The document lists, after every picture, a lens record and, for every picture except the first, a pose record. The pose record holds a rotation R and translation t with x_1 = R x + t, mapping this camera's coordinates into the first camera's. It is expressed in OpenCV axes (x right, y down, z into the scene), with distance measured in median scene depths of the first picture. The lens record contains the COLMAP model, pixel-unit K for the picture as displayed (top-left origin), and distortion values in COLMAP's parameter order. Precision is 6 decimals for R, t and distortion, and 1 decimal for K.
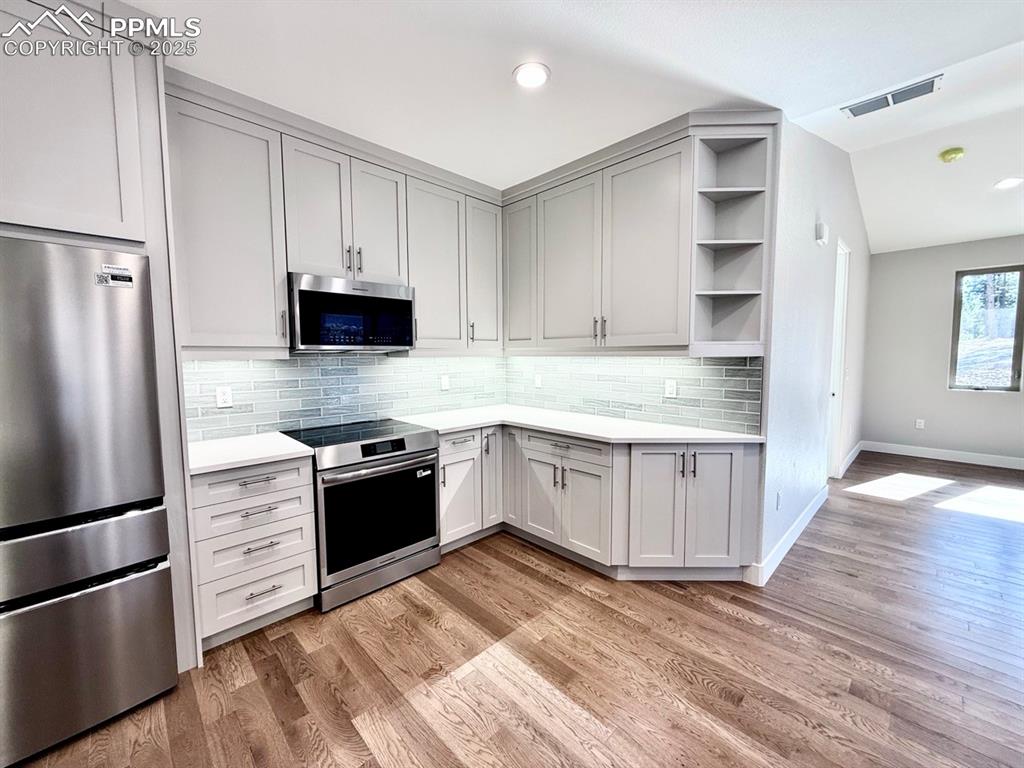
lens RADIAL K [[408.1, 0, 511.5], [0, 408.1, 384.6], [0, 0, 1]] dist [-0.000772, 0.000582]
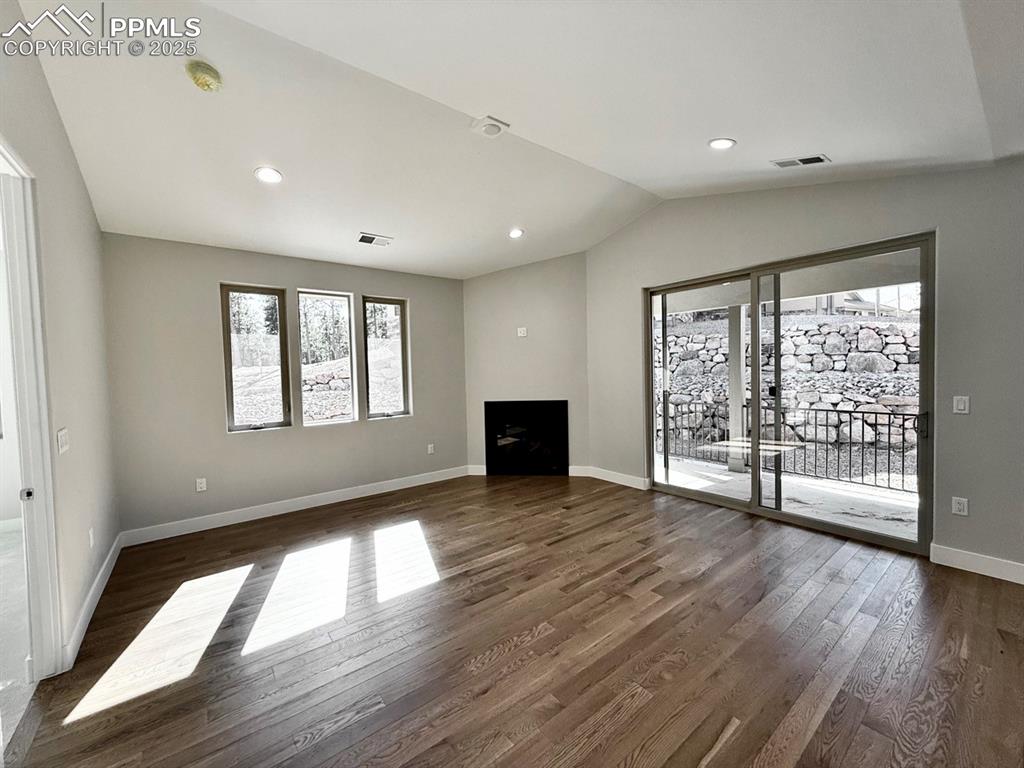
lens RADIAL K [[408.1, 0, 510.4], [0, 408.1, 382.9], [0, 0, 1]] dist [-0.000772, 0.000582]
pose [[0.110642, -0.029214, 0.993431, 0.737944], [0.098867, 0.994933, 0.018247, -0.091018], [-0.988931, 0.096199, 0.112969, 0.759545]]
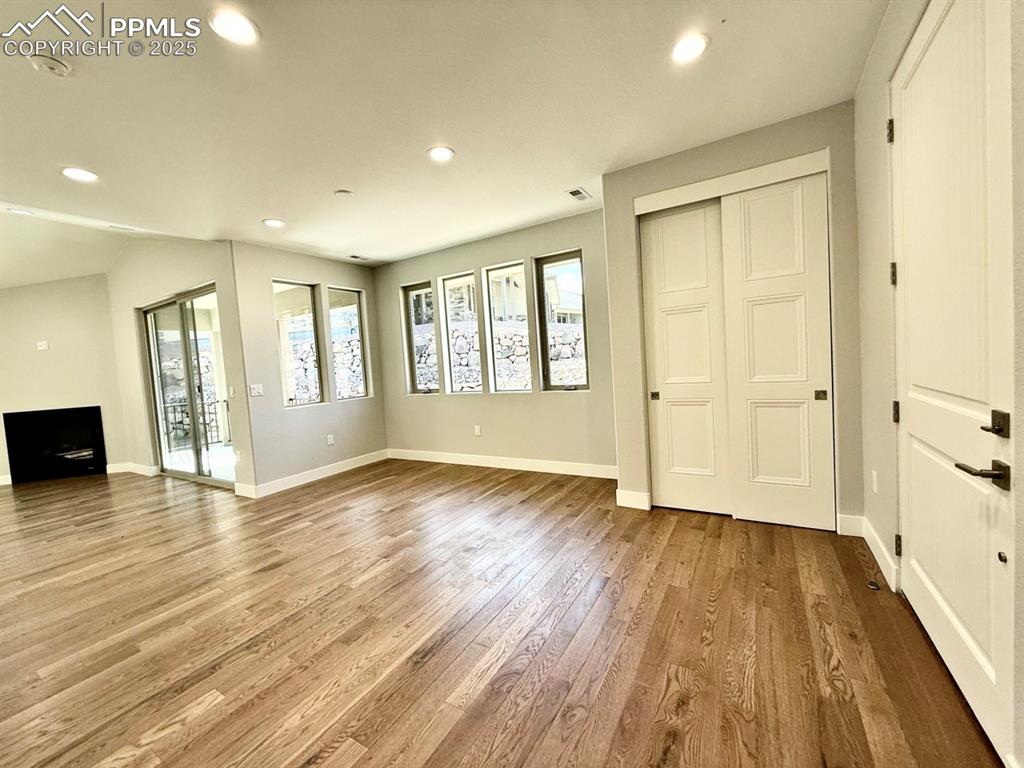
lens RADIAL K [[408.1, 0, 509.8], [0, 408.1, 384.0], [0, 0, 1]] dist [-0.000772, 0.000582]
pose [[-0.253669, -0.027452, 0.966902, -0.026042], [0.143083, 0.987536, 0.065576, 0.133441], [-0.956650, 0.154982, -0.246579, -1.051537]]
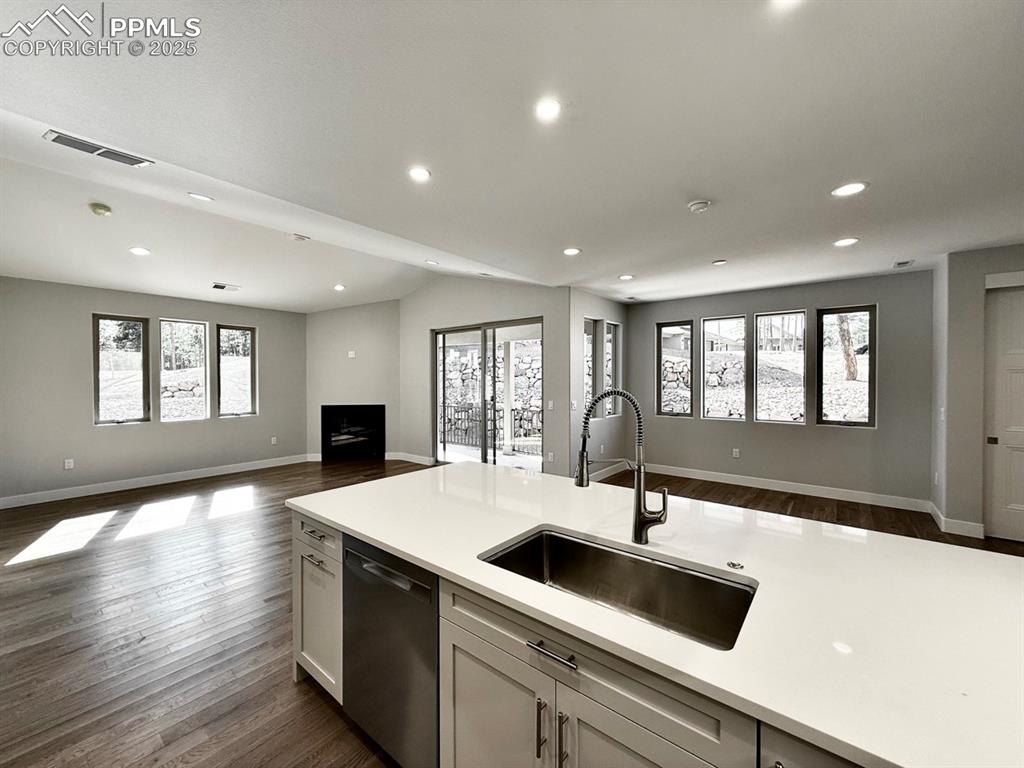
lens RADIAL K [[408.1, 0, 510.1], [0, 408.1, 383.1], [0, 0, 1]] dist [-0.000772, 0.000582]
pose [[-0.120685, -0.002324, 0.992688, -0.178795], [0.078294, 0.996860, 0.011852, -0.052192], [-0.989598, 0.079151, -0.120124, 0.142865]]
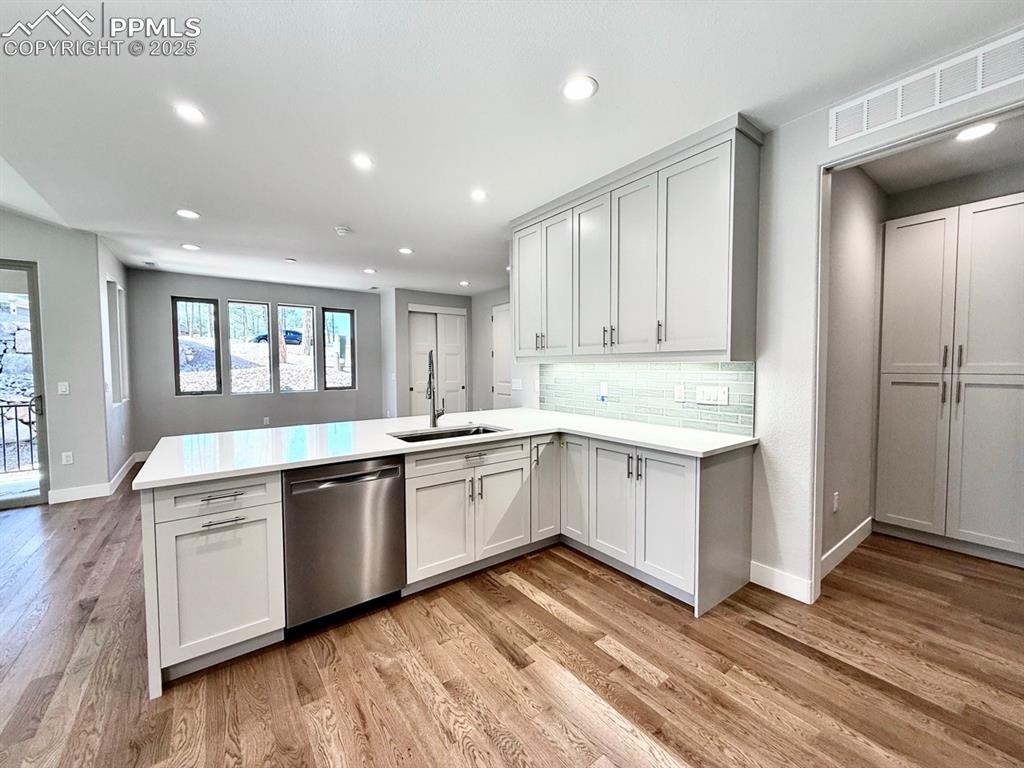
lens RADIAL K [[408.1, 0, 511.0], [0, 408.1, 383.5], [0, 0, 1]] dist [-0.000772, 0.000582]
pose [[-0.991497, 0.006327, 0.129973, 0.009782], [0.022201, 0.992397, 0.121056, -0.064530], [-0.128219, 0.122913, -0.984100, 1.033513]]
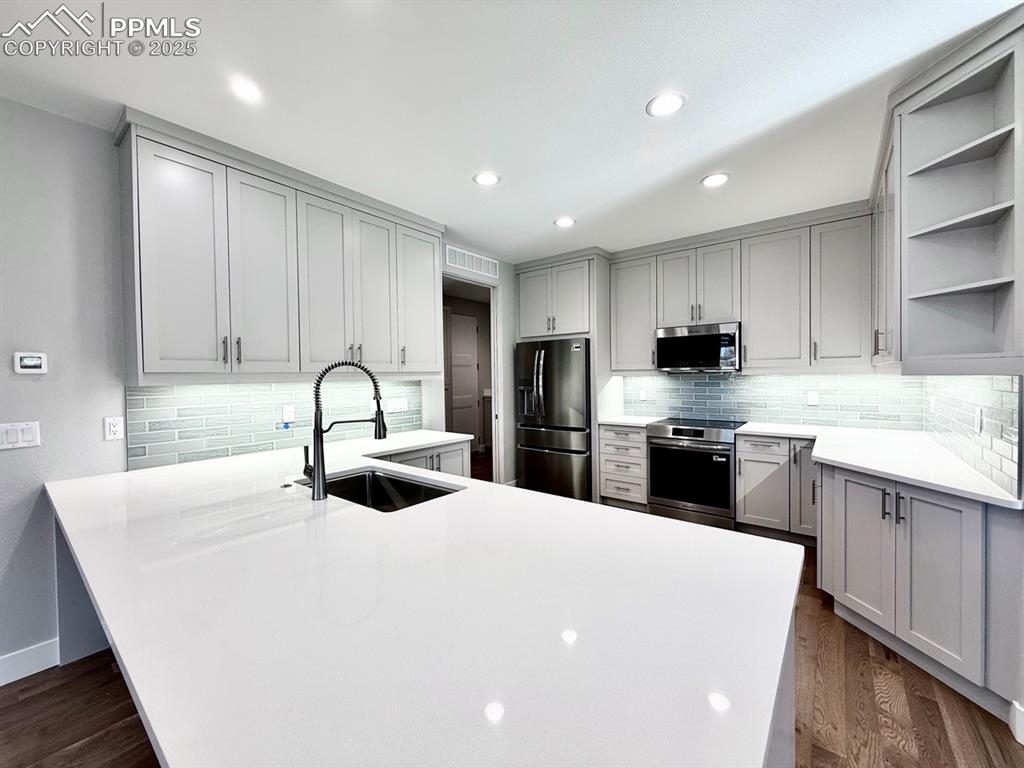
lens RADIAL K [[408.1, 0, 509.6], [0, 408.1, 383.8], [0, 0, 1]] dist [-0.000772, 0.000582]
pose [[0.126282, 0.024642, -0.991688, 1.082805], [-0.063279, 0.997856, 0.016737, -0.014618], [0.989974, 0.060639, 0.127570, 0.108692]]
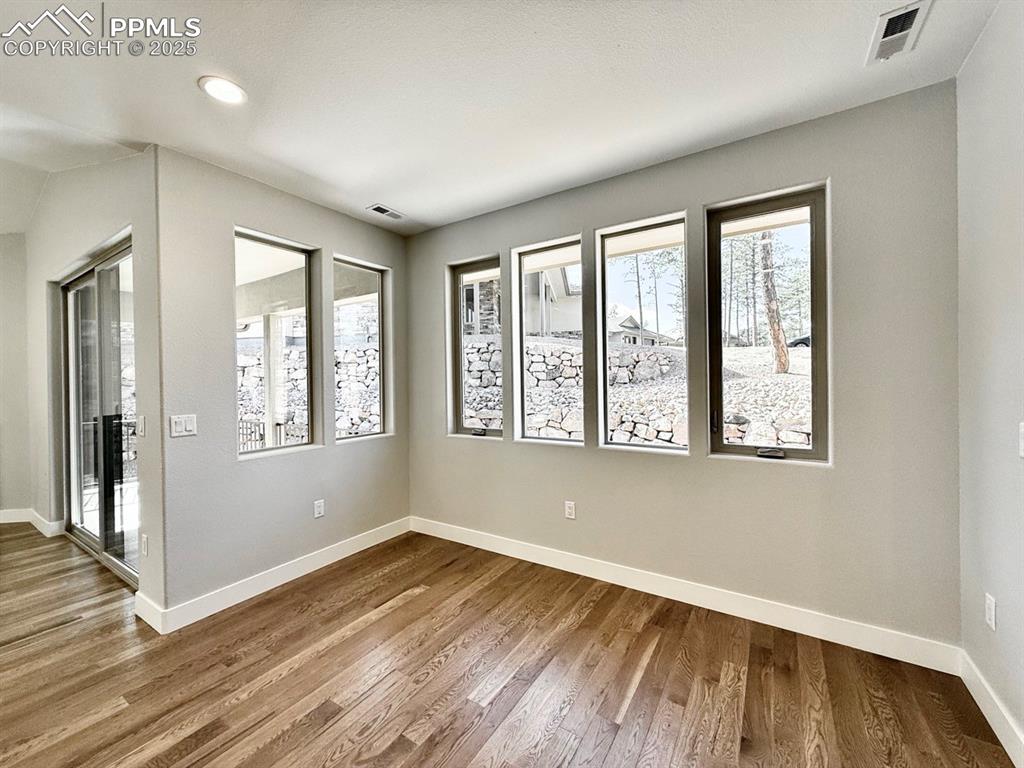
lens RADIAL K [[408.1, 0, 510.2], [0, 408.1, 384.5], [0, 0, 1]] dist [-0.000772, 0.000582]
pose [[-0.224518, 0.002645, 0.974466, 0.851578], [0.092102, 0.995577, 0.018518, 0.076902], [-0.970108, 0.093908, -0.223769, -0.966867]]
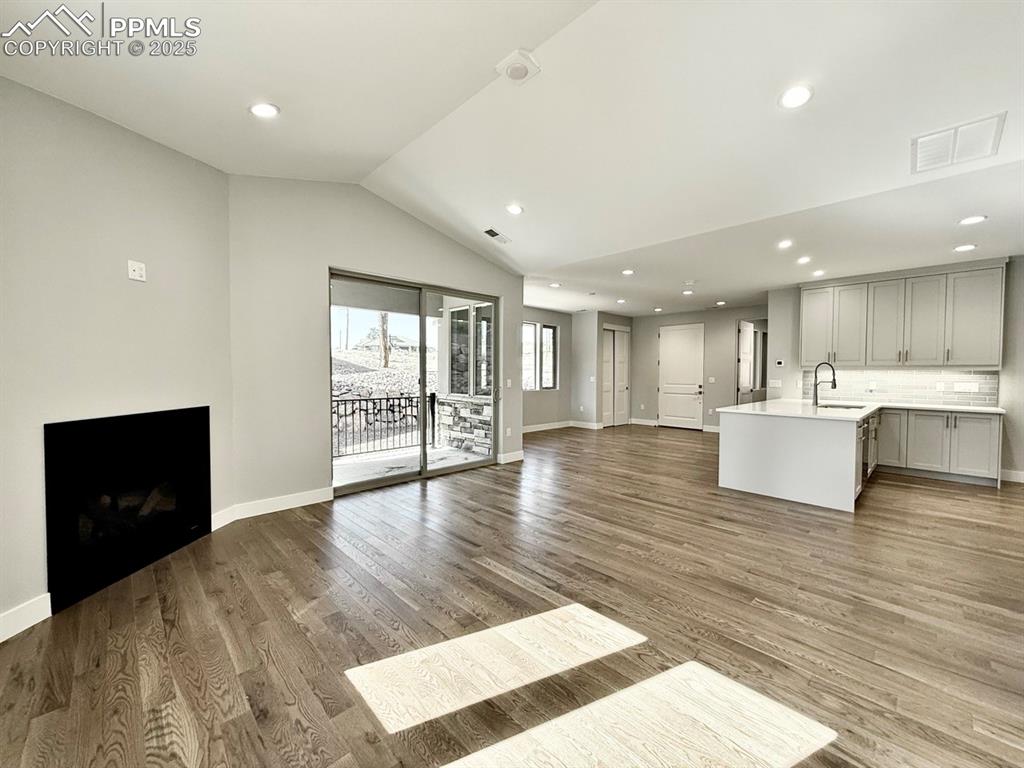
lens RADIAL K [[408.1, 0, 509.3], [0, 408.1, 382.2], [0, 0, 1]] dist [-0.000772, 0.000582]
pose [[-0.999994, 0.000691, 0.003469, 1.976147], [0.001043, 0.994738, 0.102443, -0.137262], [-0.003380, 0.102446, -0.994733, 2.006277]]
